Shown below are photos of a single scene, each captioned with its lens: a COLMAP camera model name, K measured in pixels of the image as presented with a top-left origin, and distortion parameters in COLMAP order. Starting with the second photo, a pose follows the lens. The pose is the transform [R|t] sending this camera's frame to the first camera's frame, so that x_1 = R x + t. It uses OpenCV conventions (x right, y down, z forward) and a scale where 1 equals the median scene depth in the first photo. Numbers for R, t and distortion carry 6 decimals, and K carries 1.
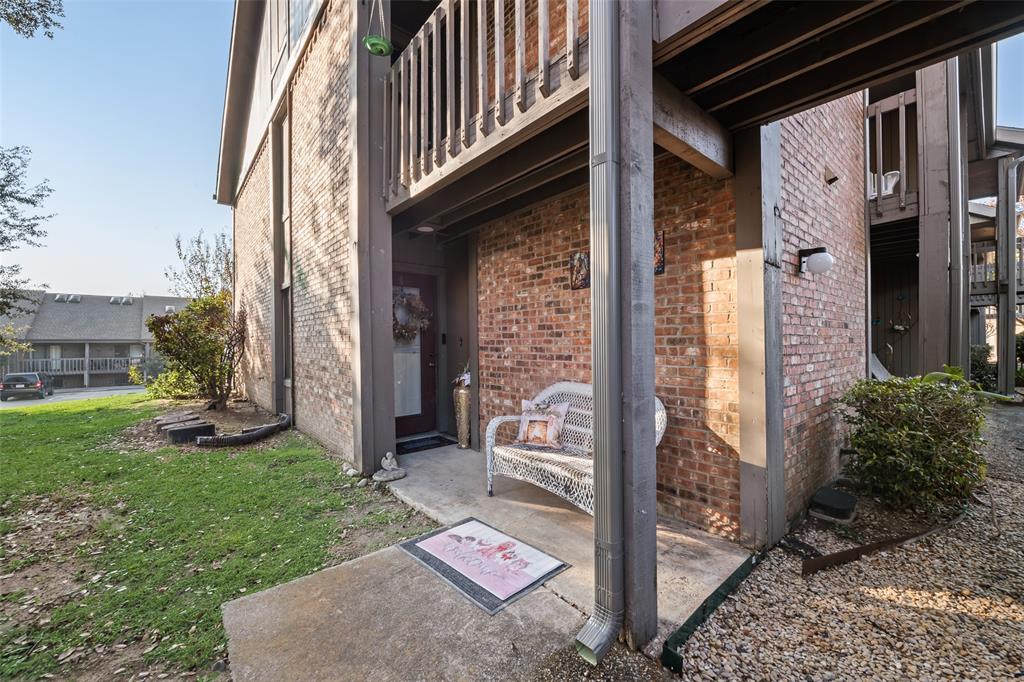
lens RADIAL K [[405.9, 0, 512.0], [0, 405.9, 341.0], [0, 0, 1]] dist [0.000834, 0.000016]
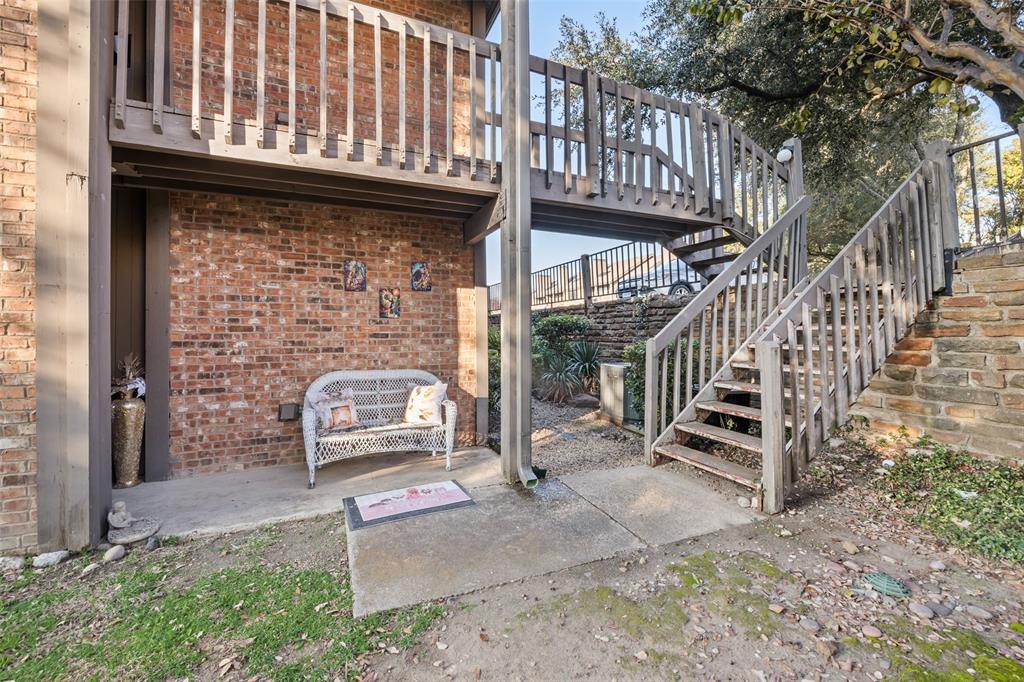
lens RADIAL K [[408.3, 0, 512.0], [0, 408.3, 323.6], [0, 0, 1]] dist [-0.000871, -0.000156]
pose [[0.298928, 0.029483, 0.953820, -0.817591], [-0.001091, 0.999533, -0.030554, 0.002499], [-0.954275, 0.008092, 0.298820, 0.200832]]
